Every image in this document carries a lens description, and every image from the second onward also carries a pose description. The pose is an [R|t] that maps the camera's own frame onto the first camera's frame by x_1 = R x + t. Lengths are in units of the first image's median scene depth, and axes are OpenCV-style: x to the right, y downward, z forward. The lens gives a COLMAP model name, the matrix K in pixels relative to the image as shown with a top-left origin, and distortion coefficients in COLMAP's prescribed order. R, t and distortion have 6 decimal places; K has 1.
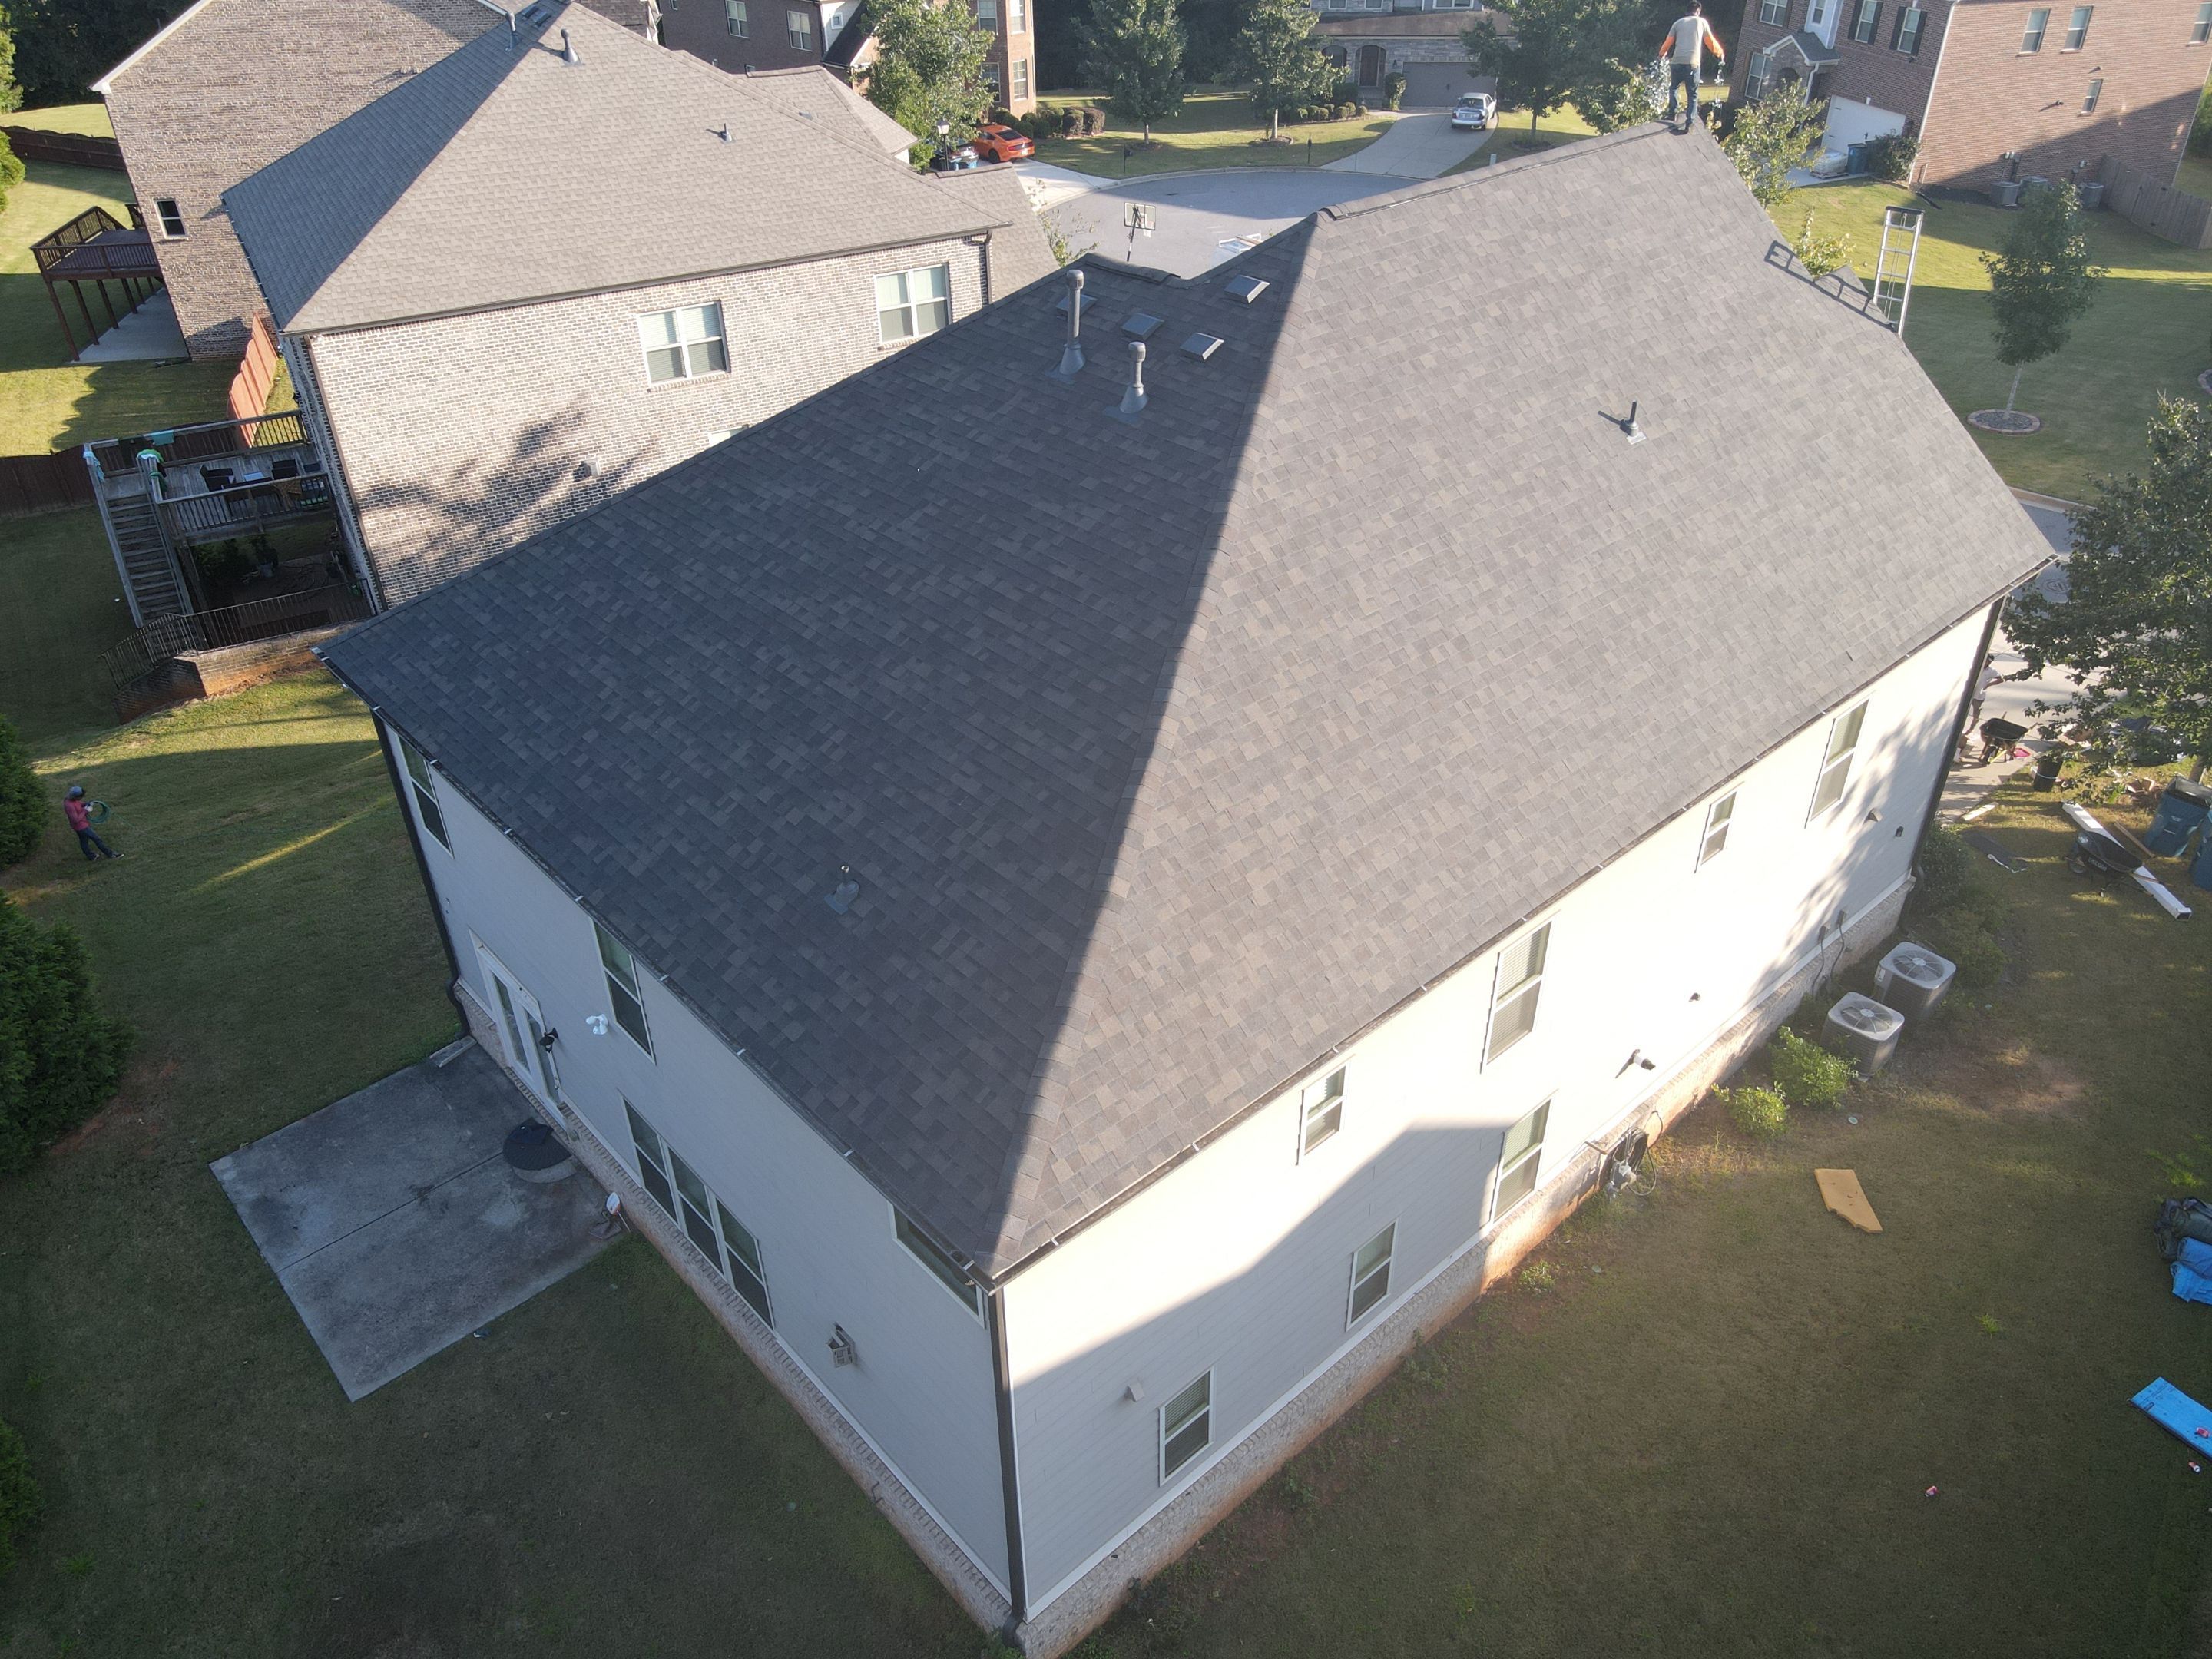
lens RADIAL K [[1614.0, 0, 1105.7], [0, 1614.0, 827.2], [0, 0, 1]] dist [0.005096, 0.009525]
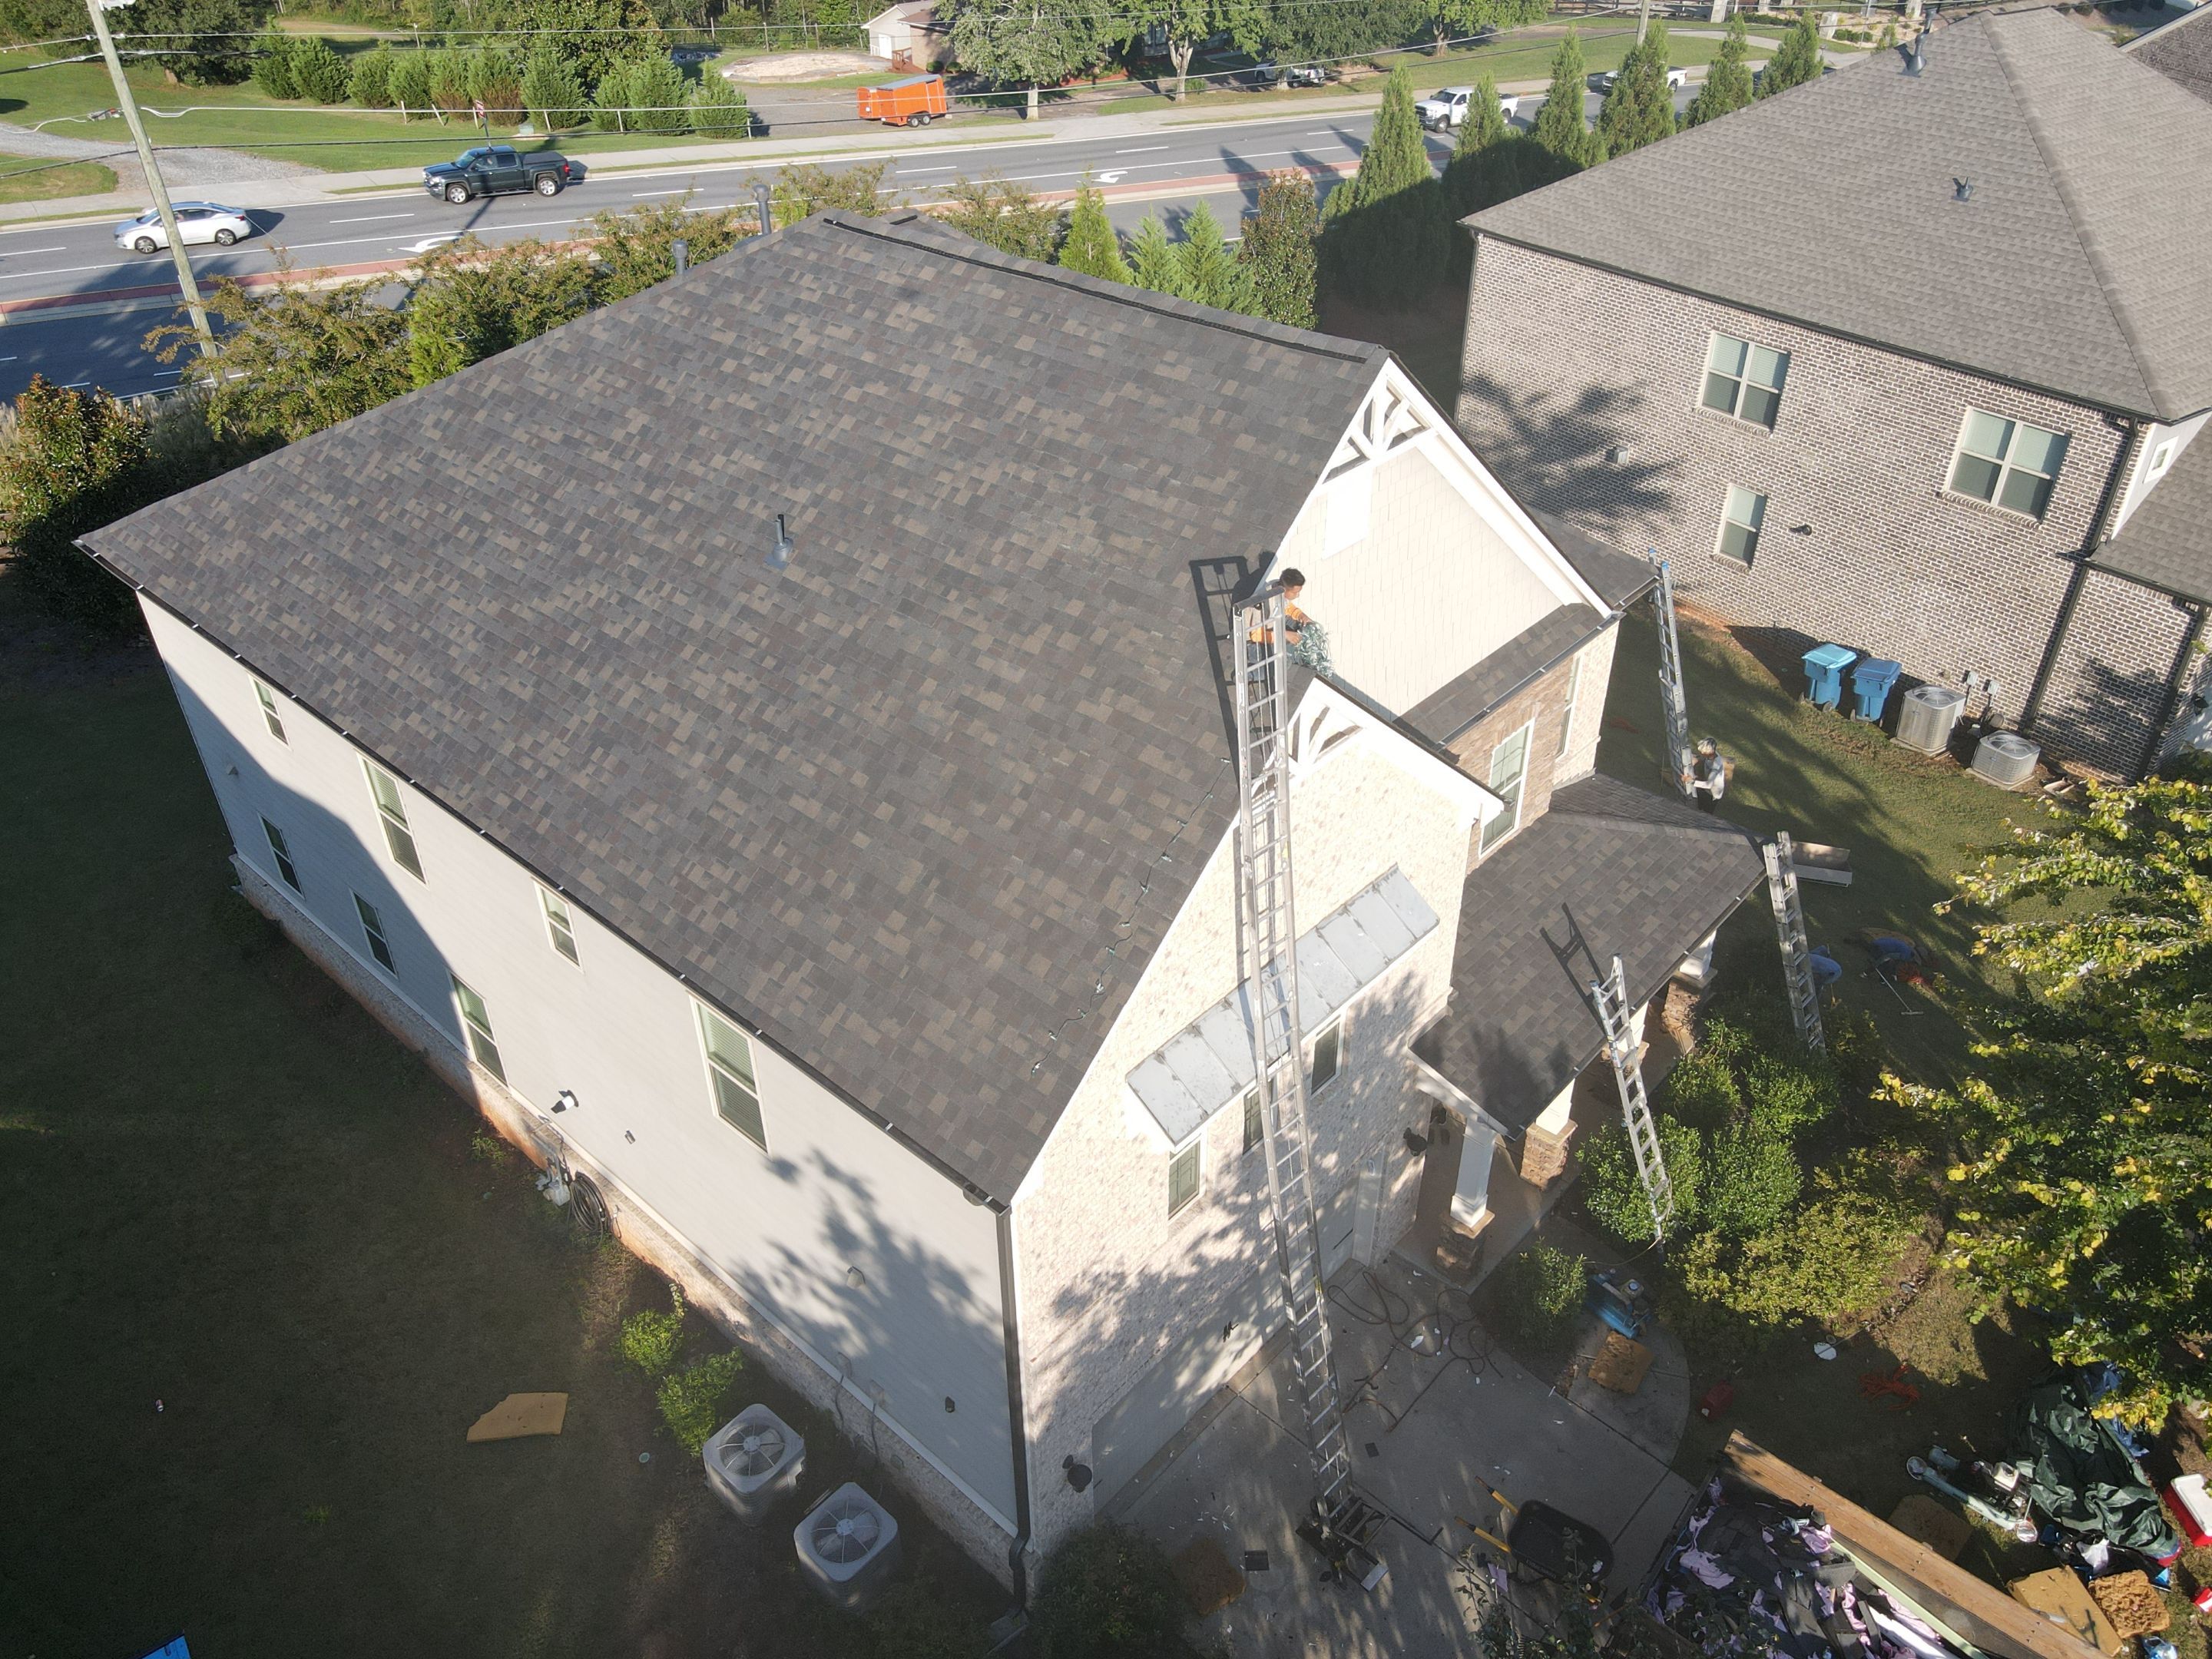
lens RADIAL K [[1614.0, 0, 1113.5], [0, 1614.0, 826.1], [0, 0, 1]] dist [0.005096, 0.009525]
pose [[0.103492, 0.574251, -0.812111, 0.937404], [-0.554209, 0.711293, 0.432336, -0.510104], [0.825919, 0.405336, 0.391868, 0.727792]]
